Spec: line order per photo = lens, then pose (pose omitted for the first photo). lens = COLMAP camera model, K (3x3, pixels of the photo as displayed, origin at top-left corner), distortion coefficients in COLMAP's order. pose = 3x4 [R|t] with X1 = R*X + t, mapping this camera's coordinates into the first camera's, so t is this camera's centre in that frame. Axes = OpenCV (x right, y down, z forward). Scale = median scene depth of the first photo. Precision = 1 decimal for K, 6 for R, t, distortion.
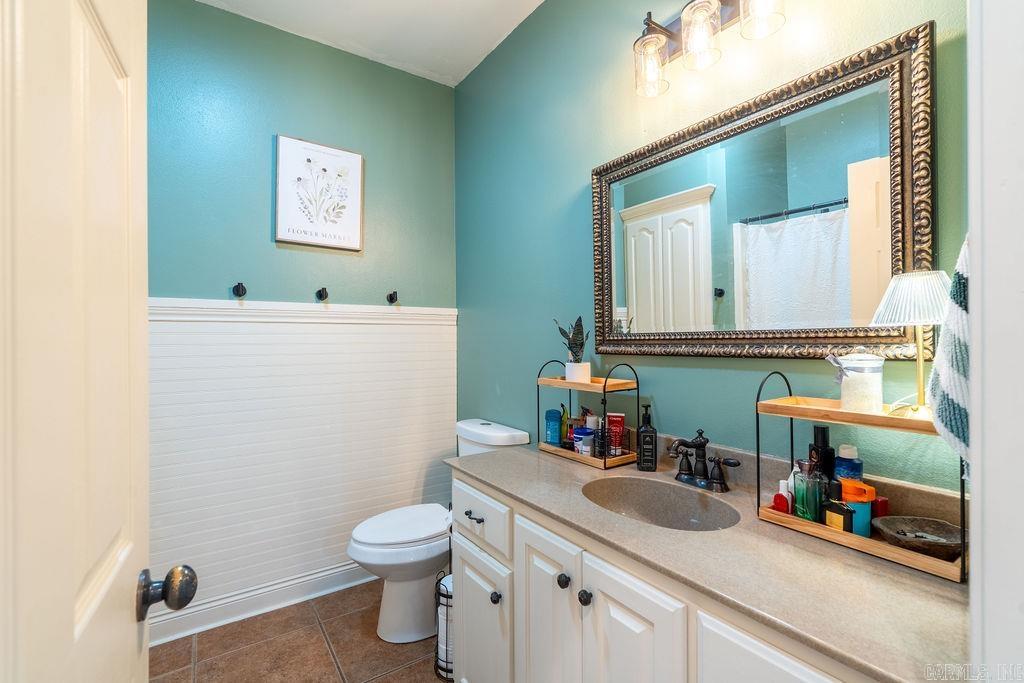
lens RADIAL K [[459.0, 0, 510.9], [0, 459.0, 341.3], [0, 0, 1]] dist [-0.003188, 0.001341]
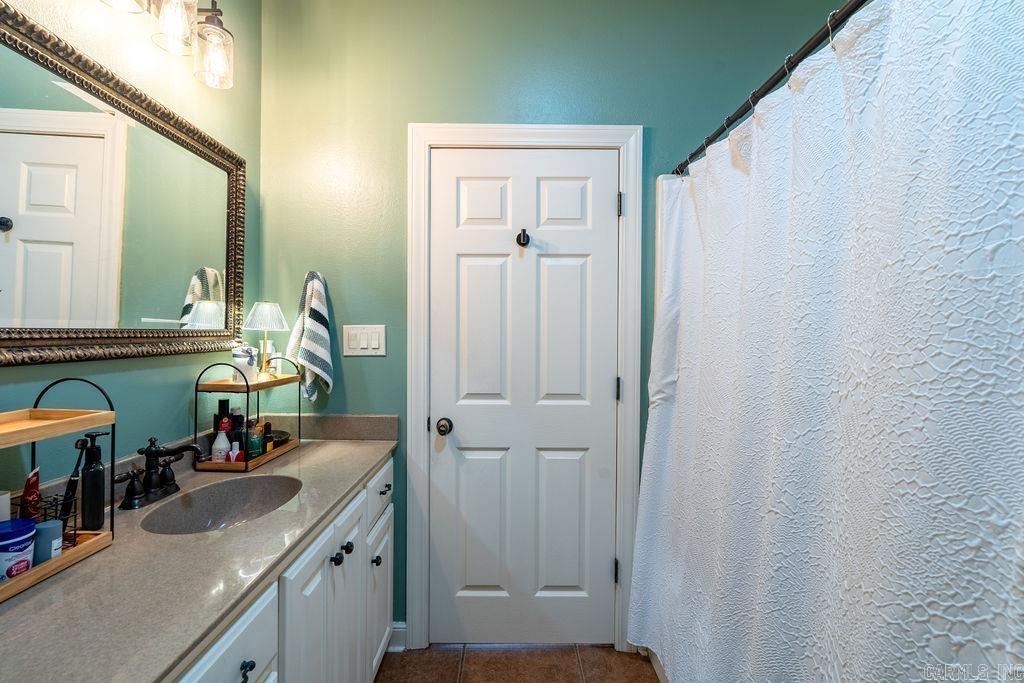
lens RADIAL K [[459.0, 0, 510.9], [0, 459.0, 341.3], [0, 0, 1]] dist [-0.003188, 0.001341]
pose [[-0.827720, 0.011595, 0.561021, -0.674803], [0.019656, 0.999772, 0.008338, 0.008472], [-0.560796, 0.017929, -0.827760, 1.329309]]
